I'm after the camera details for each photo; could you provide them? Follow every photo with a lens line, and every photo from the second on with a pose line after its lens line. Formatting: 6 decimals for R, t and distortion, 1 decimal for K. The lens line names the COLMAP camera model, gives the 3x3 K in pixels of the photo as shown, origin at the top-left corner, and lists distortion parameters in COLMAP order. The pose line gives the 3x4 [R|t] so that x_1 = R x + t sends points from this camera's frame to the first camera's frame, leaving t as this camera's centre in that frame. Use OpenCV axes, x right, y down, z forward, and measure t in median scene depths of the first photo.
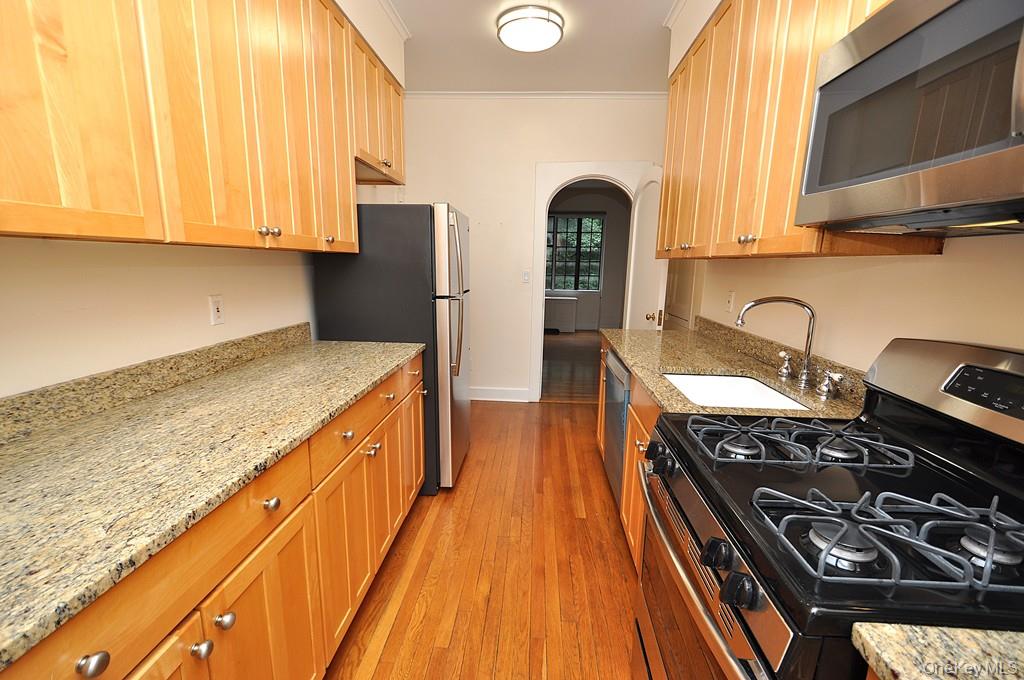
lens RADIAL K [[444.4, 0, 508.2], [0, 444.4, 351.9], [0, 0, 1]] dist [-0.001079, -0.001011]
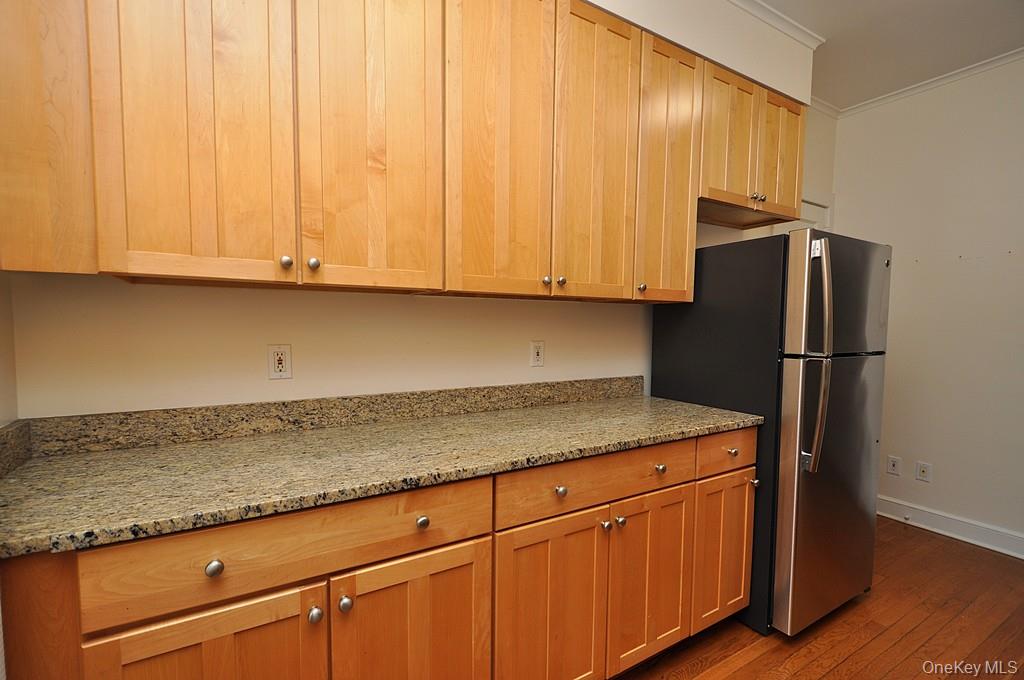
lens RADIAL K [[448.4, 0, 509.3], [0, 448.4, 354.0], [0, 0, 1]] dist [0.002561, -0.000197]
pose [[0.562165, 0.039449, -0.826083, 0.307784], [-0.159614, 0.985258, -0.061570, -0.012888], [0.811476, 0.166467, 0.560174, 0.344201]]
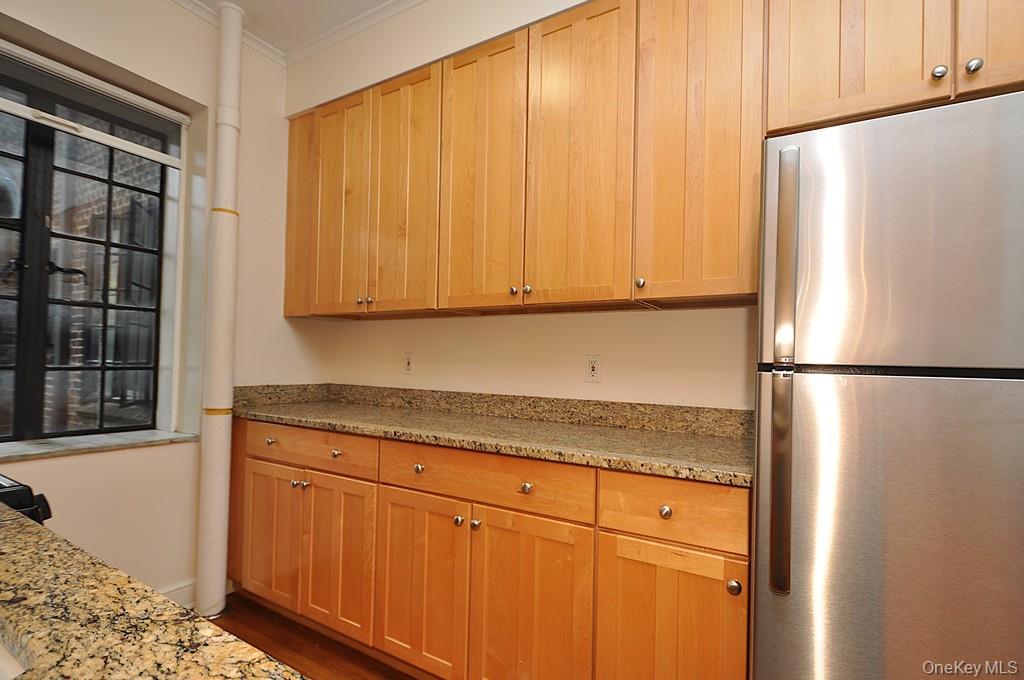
lens RADIAL K [[489.1, 0, 507.7], [0, 489.1, 354.5], [0, 0, 1]] dist [0.001002, -0.000447]
pose [[-0.457339, -0.043339, -0.888236, 0.567760], [-0.206193, 0.976761, 0.058507, -0.181705], [0.865058, 0.209906, -0.455647, 1.589206]]
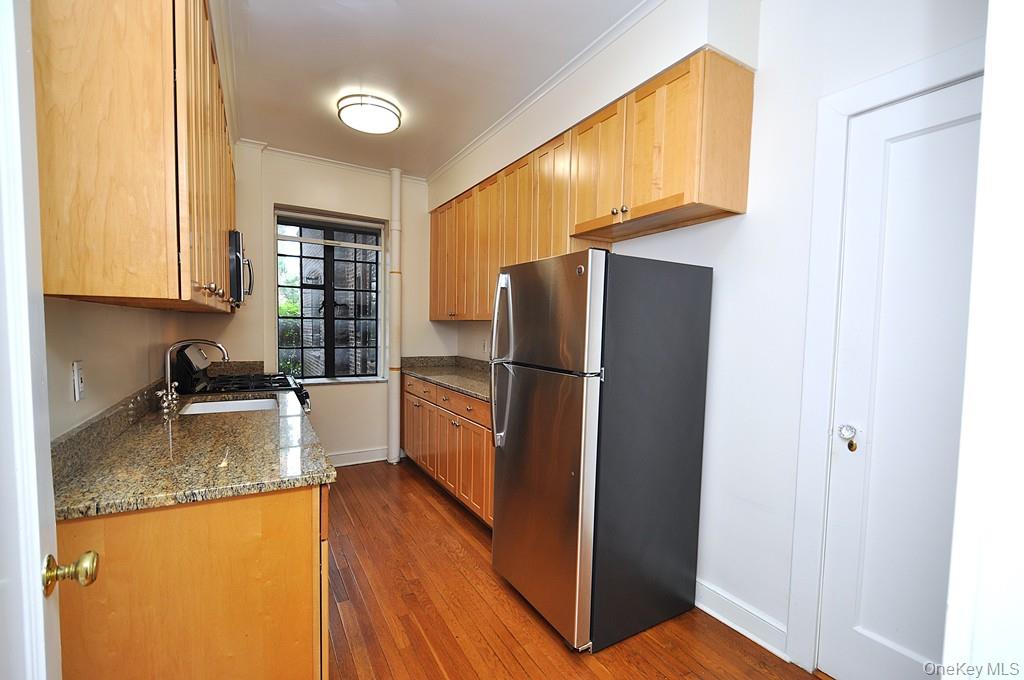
lens RADIAL K [[444.4, 0, 508.2], [0, 444.4, 351.9], [0, 0, 1]] dist [-0.001079, -0.001011]
pose [[-0.832959, 0.001921, -0.553331, 0.601352], [-0.138077, 0.967638, 0.211214, -0.544236], [0.535830, 0.252335, -0.805738, 2.818899]]
